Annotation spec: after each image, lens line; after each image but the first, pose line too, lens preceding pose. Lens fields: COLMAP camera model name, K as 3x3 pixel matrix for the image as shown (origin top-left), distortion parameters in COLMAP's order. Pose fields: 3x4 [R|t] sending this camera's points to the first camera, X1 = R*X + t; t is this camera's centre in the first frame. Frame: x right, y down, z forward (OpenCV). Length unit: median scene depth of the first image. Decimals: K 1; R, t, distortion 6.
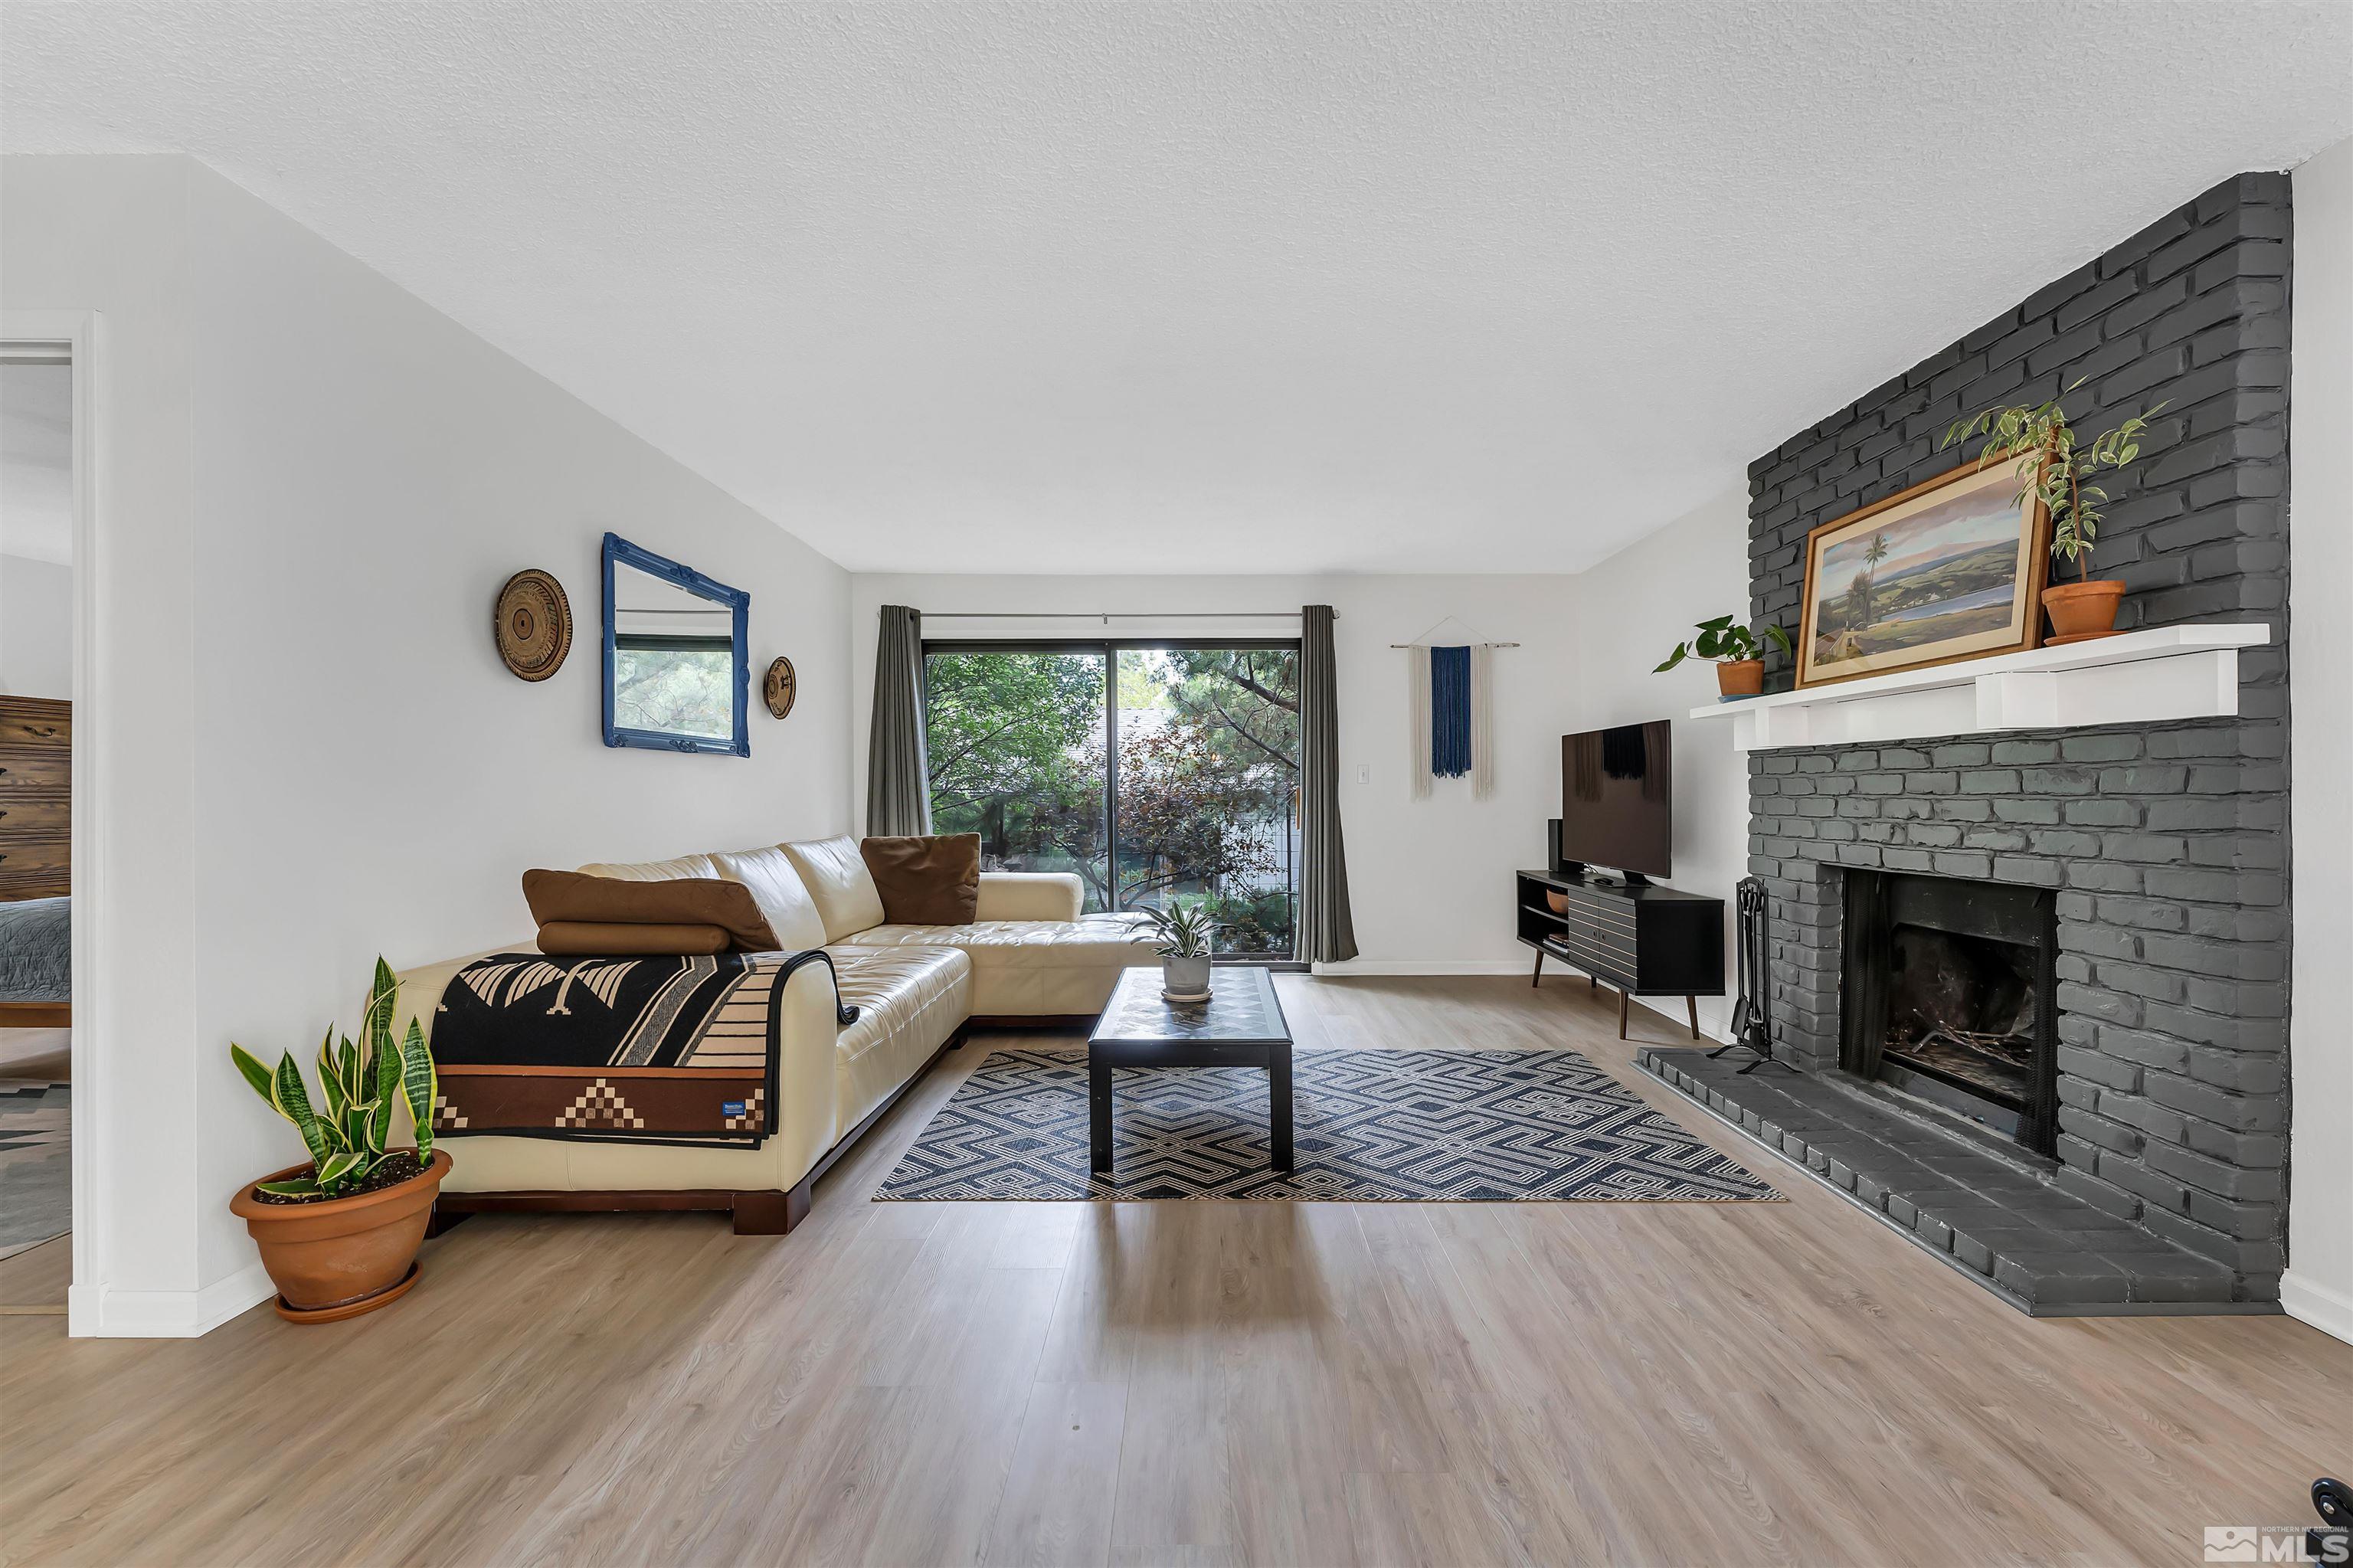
lens RADIAL K [[999.0, 0, 1188.1], [0, 999.0, 784.5], [0, 0, 1]] dist [-0.001941, -0.000417]
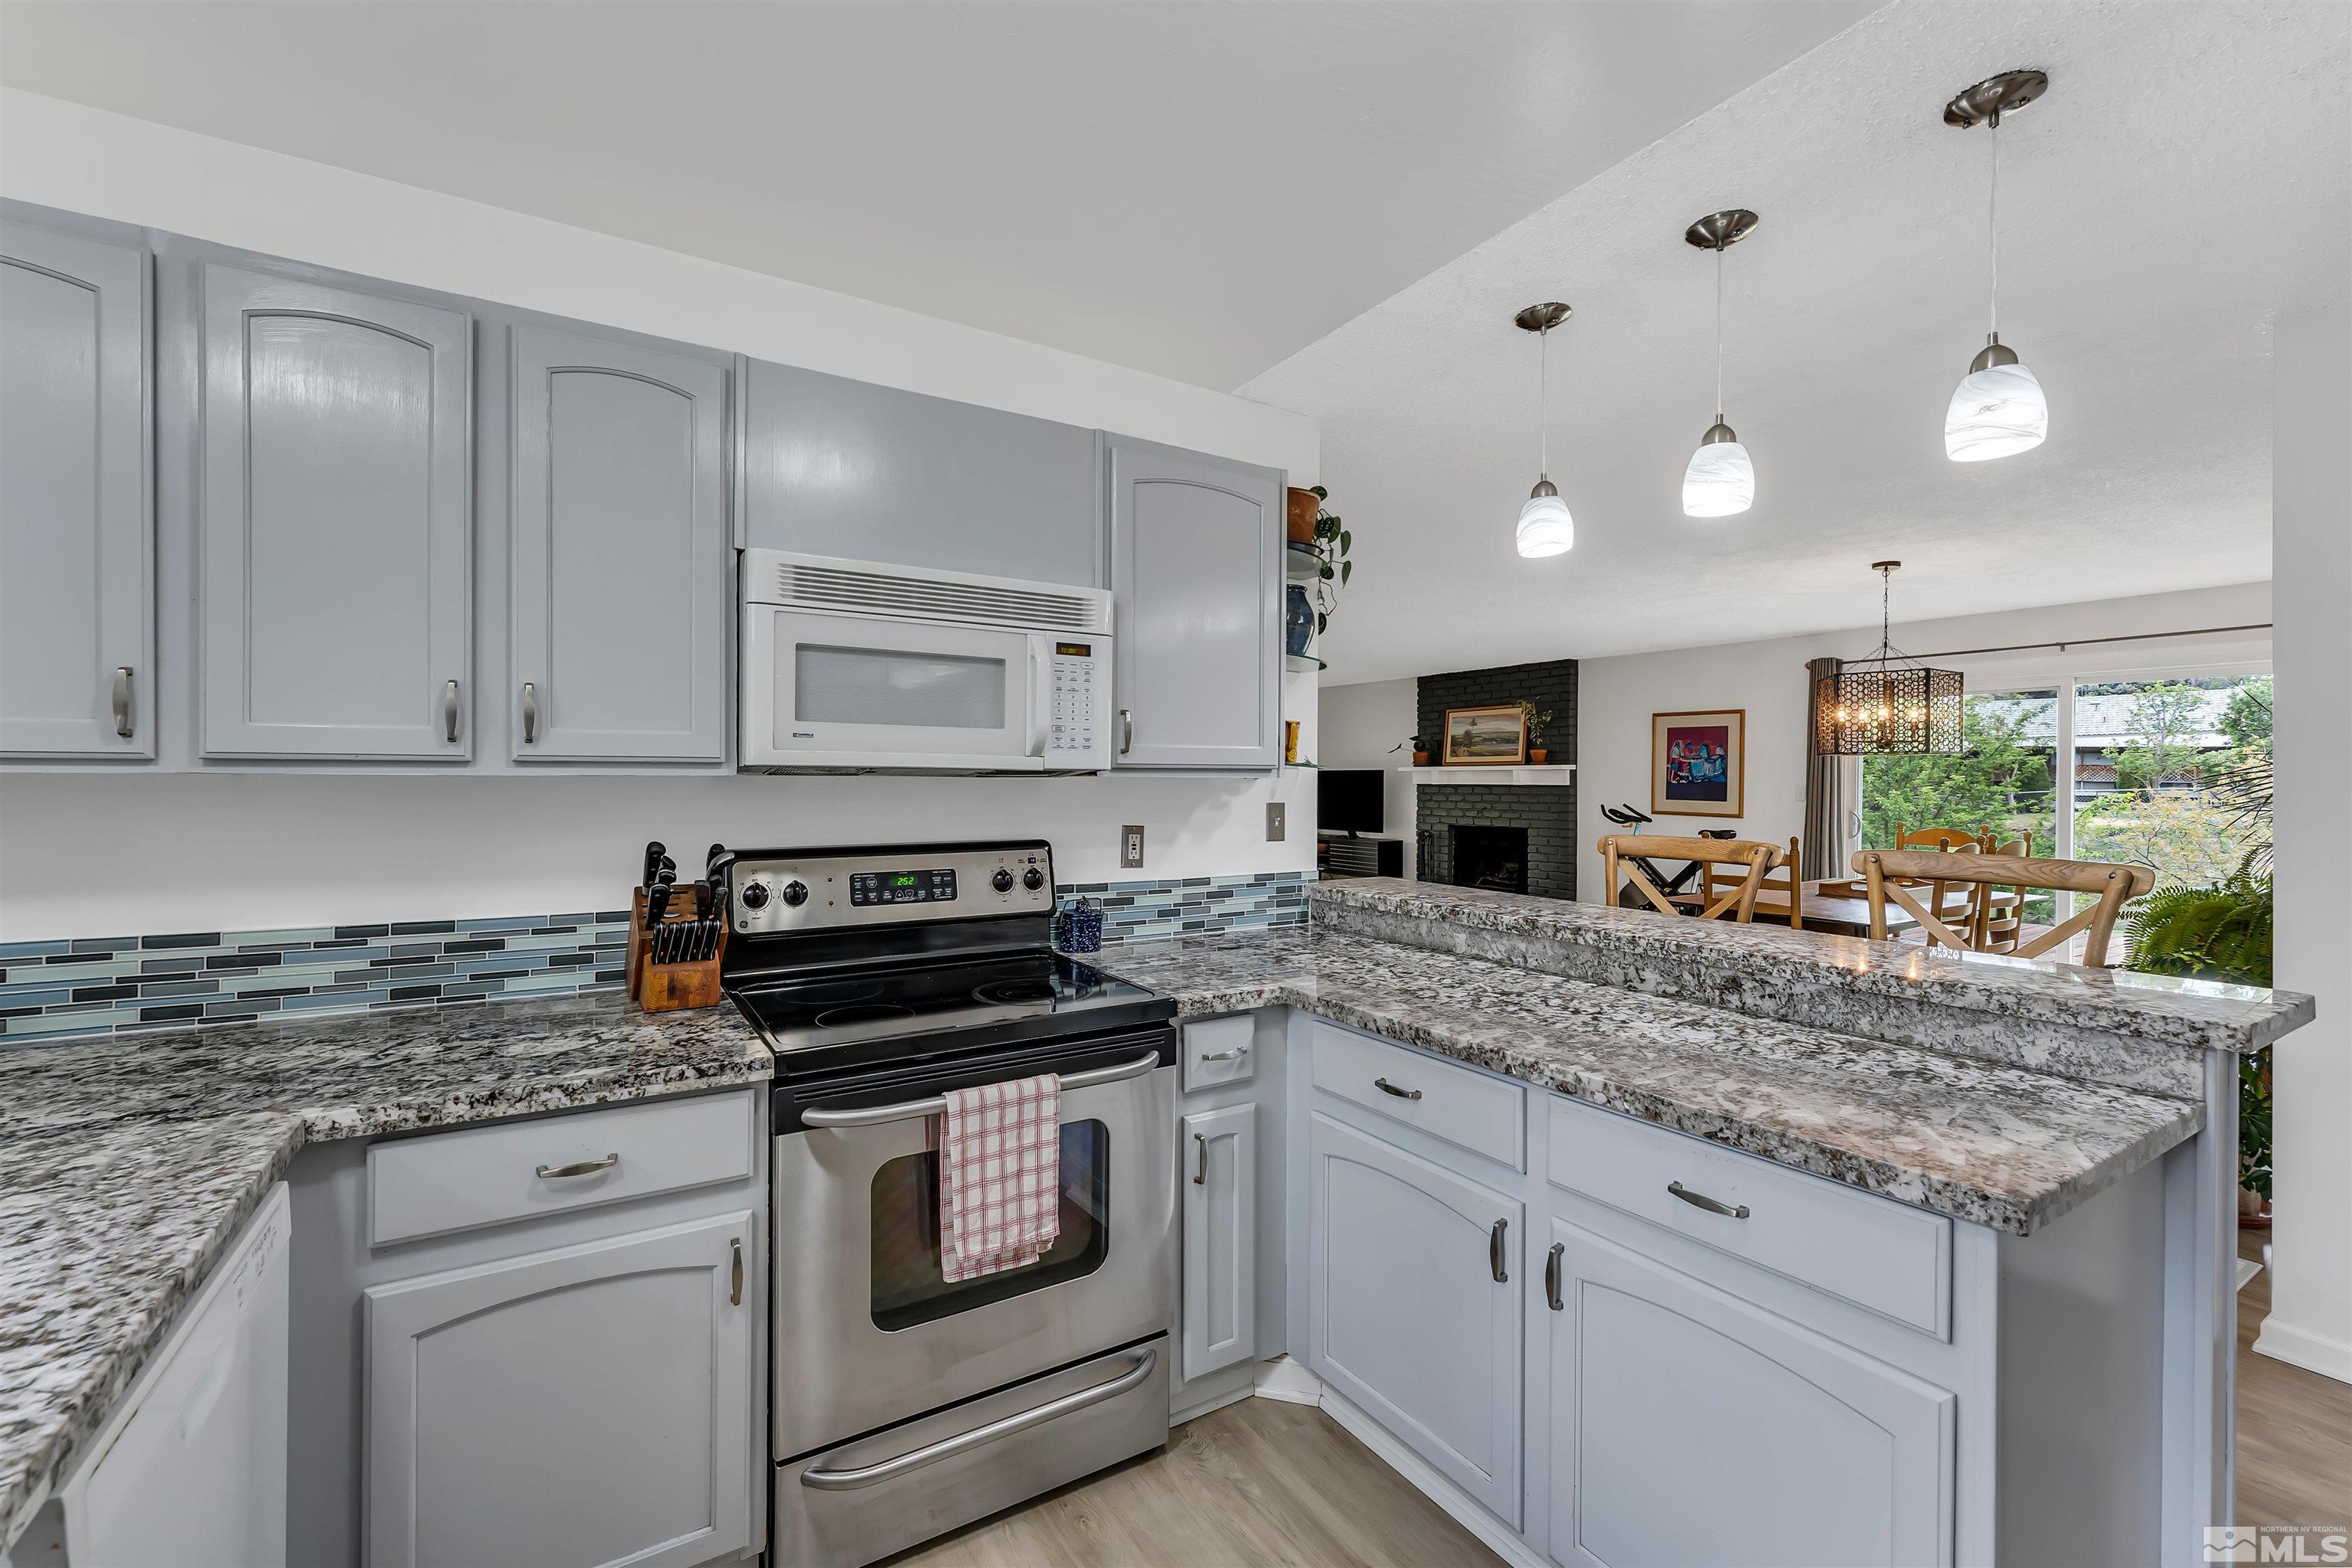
lens RADIAL K [[966.1, 0, 1172.3], [0, 966.1, 777.9], [0, 0, 1]] dist [-0.001425, 0.000034]
pose [[0.863645, 0.002124, 0.504097, -1.643504], [-0.004198, 0.999987, 0.002979, -0.068921], [-0.504084, -0.004689, 0.863642, -1.132740]]
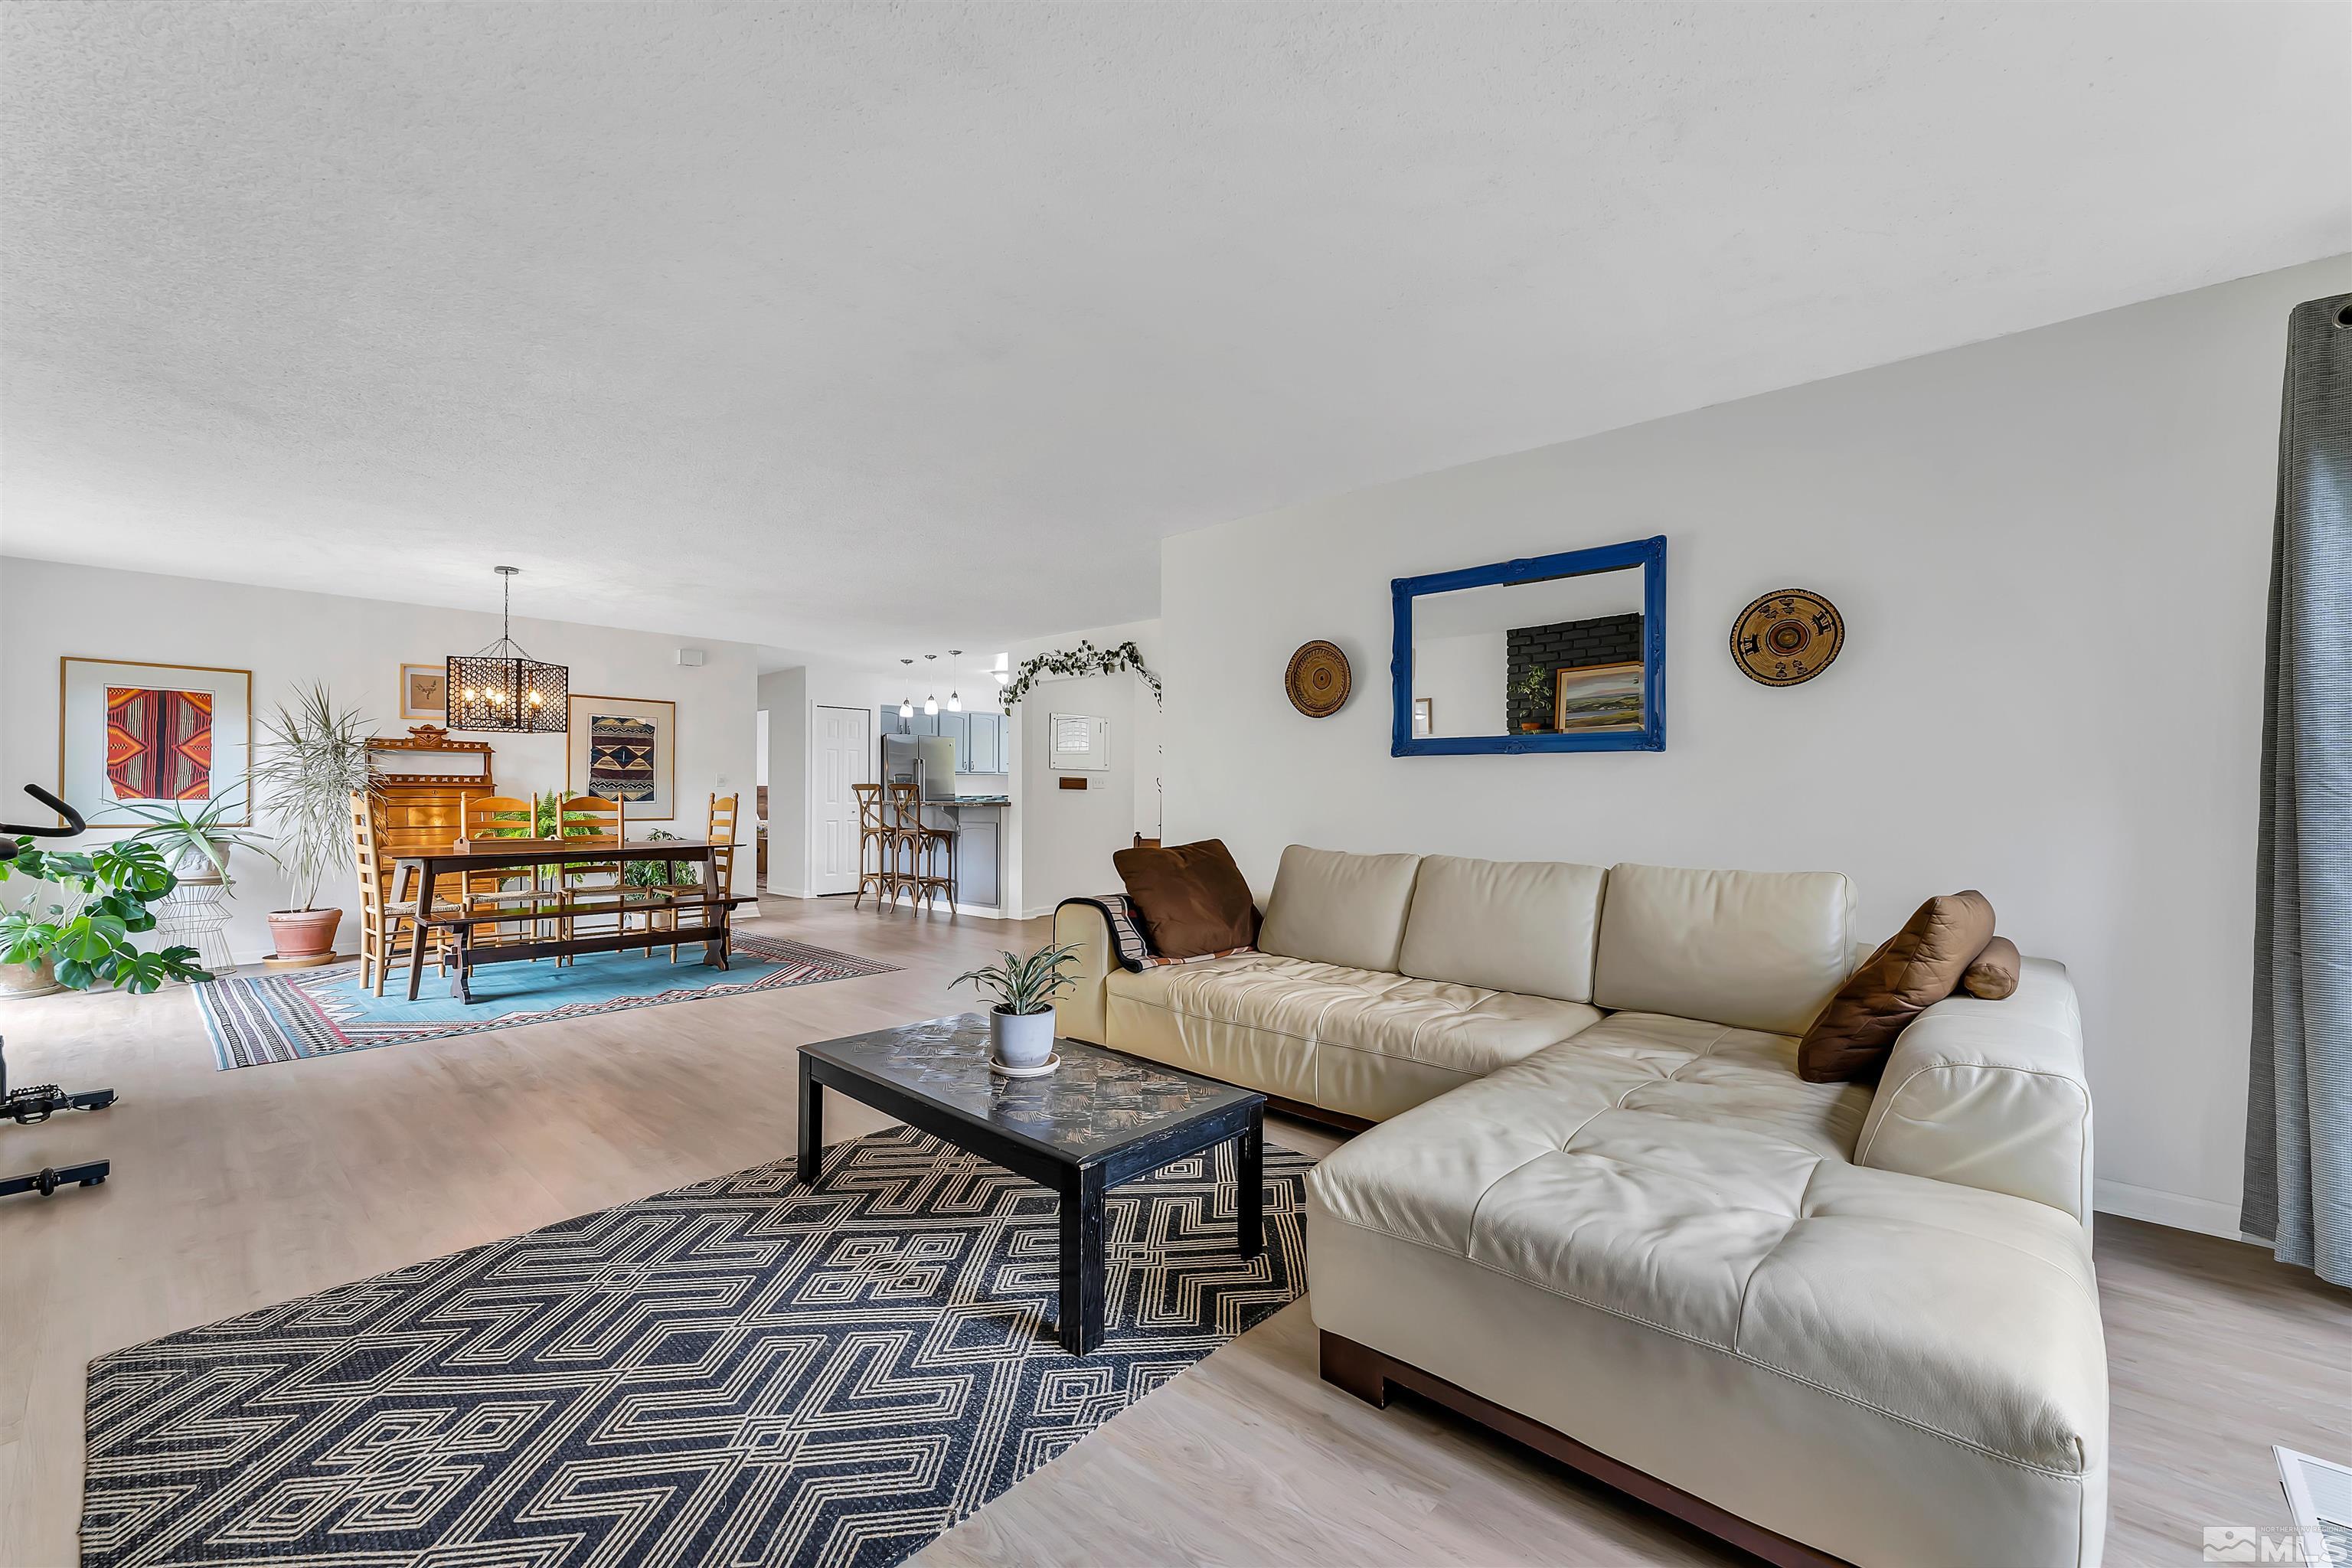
lens RADIAL K [[928.4, 0, 1176.9], [0, 928.4, 800.5], [0, 0, 1]] dist [0.003036, 0.000547]
pose [[-0.660873, 0.007277, -0.750462, 0.486611], [0.000094, 0.999954, 0.009613, 0.004933], [0.750498, 0.006283, -0.660843, 1.684242]]
